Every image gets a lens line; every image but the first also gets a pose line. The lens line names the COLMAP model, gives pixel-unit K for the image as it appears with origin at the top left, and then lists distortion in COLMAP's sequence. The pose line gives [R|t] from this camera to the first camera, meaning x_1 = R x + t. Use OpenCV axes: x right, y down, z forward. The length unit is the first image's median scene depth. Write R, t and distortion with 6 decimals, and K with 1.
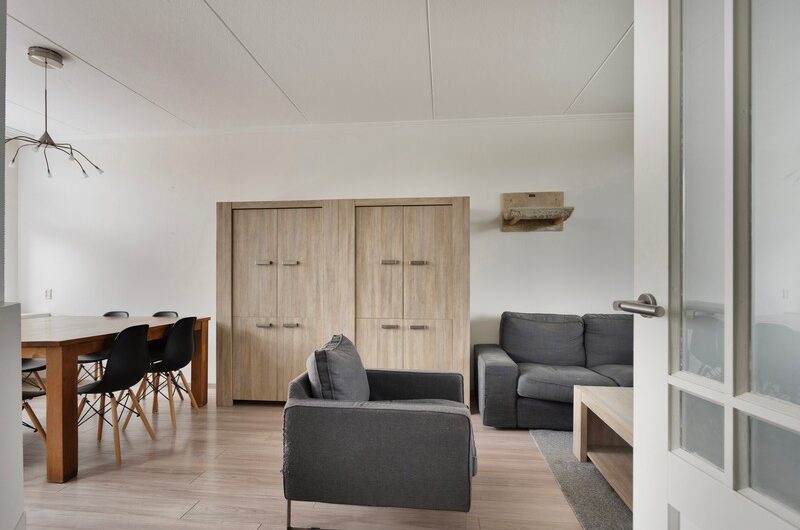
lens RADIAL K [[455.7, 0, 399.4], [0, 455.7, 274.4], [0, 0, 1]] dist [0.039648, 0.000271]
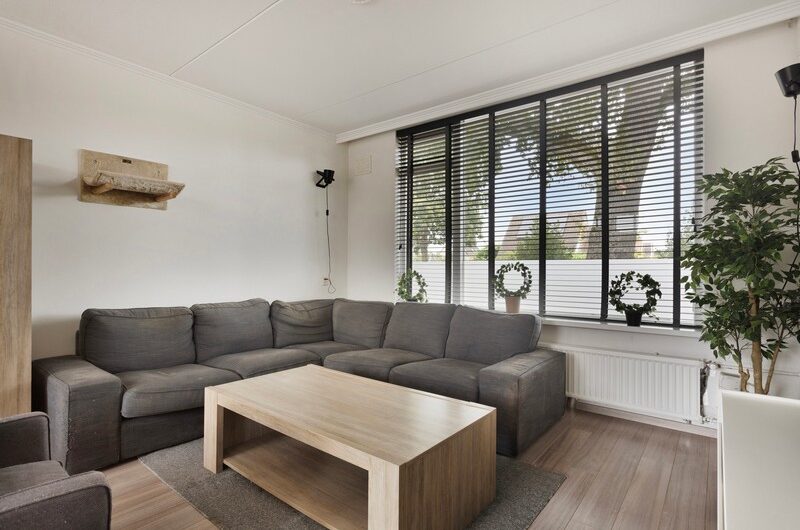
lens RADIAL K [[409.9, 0, 400.0], [0, 409.9, 265.0], [0, 0, 1]] dist [-0.002084, -0.000092]
pose [[0.532921, 0.010870, 0.846095, -0.078698], [-0.010063, 0.999928, -0.006508, 0.012042], [-0.846105, -0.005046, 0.532992, 0.280386]]
